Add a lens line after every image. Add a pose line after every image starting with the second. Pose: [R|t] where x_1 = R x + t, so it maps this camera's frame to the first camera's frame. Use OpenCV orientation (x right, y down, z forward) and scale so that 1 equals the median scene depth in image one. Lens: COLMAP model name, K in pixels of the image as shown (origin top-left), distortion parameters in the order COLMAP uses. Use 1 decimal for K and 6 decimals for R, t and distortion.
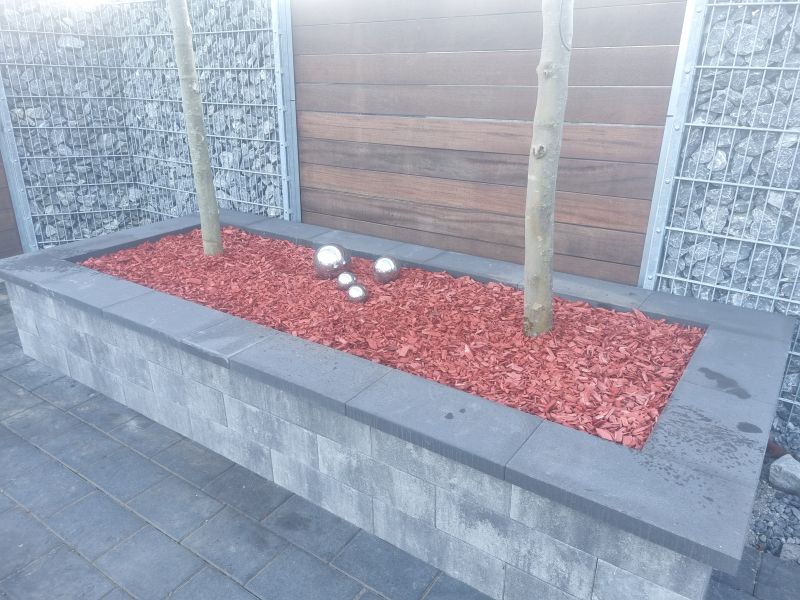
lens RADIAL K [[596.6, 0, 400.0], [0, 596.6, 300.0], [0, 0, 1]] dist [0.044028, -0.008271]
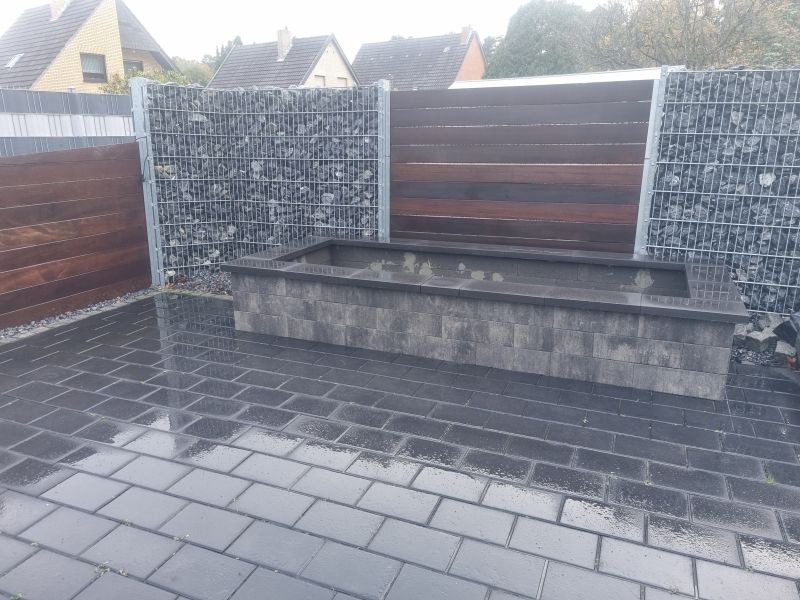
lens RADIAL K [[596.6, 0, 400.0], [0, 596.6, 300.0], [0, 0, 1]] dist [0.044028, -0.008271]
pose [[0.974833, -0.054761, 0.216106, -0.634822], [0.078529, 0.991579, -0.102973, 0.227838], [-0.208648, 0.117352, 0.970925, -0.520852]]
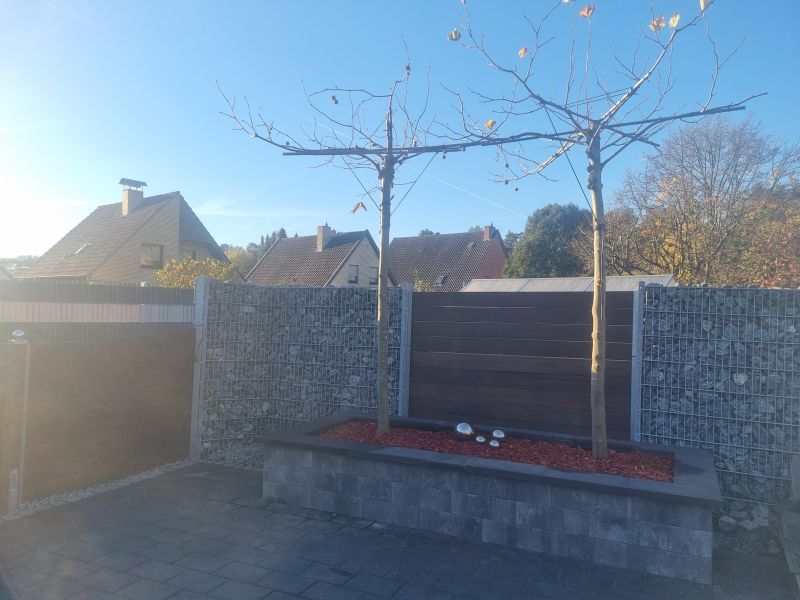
lens RADIAL K [[601.0, 0, 404.0], [0, 601.0, 302.2], [0, 0, 1]] dist [0.040784, -0.006681]
pose [[0.982391, 0.033217, 0.183862, -0.661131], [0.041036, 0.921679, -0.385777, 0.273308], [-0.182276, 0.386529, 0.904086, -0.754035]]
